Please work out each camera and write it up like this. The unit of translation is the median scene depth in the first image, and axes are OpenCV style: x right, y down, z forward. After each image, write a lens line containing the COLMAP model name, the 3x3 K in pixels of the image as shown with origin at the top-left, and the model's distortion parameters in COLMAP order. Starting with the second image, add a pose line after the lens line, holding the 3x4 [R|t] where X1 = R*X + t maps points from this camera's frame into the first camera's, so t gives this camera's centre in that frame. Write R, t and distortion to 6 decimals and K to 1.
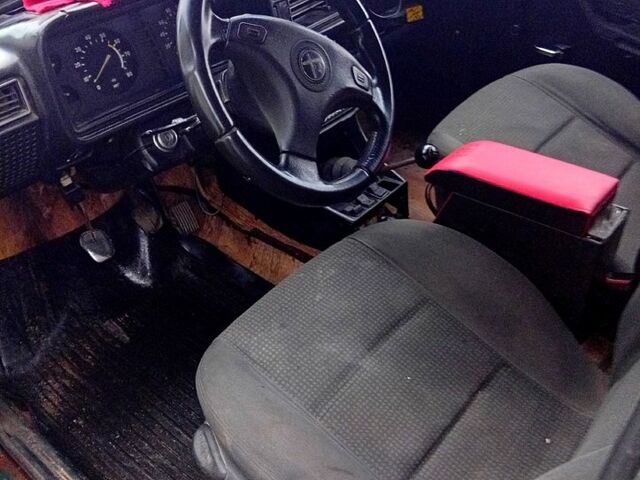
lens RADIAL K [[693.4, 0, 316.4], [0, 693.4, 241.8], [0, 0, 1]] dist [0.021878, 0.000000]
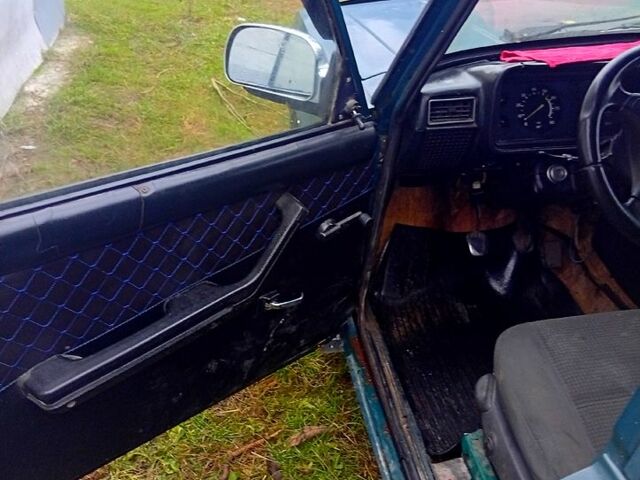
lens RADIAL K [[693.4, 0, 321.0], [0, 693.4, 237.7], [0, 0, 1]] dist [0.021878, 0.000000]
pose [[0.770191, 0.351960, -0.531912, 0.180679], [-0.418404, 0.908248, -0.004857, 0.154512], [0.481399, 0.226295, 0.846786, -0.297939]]
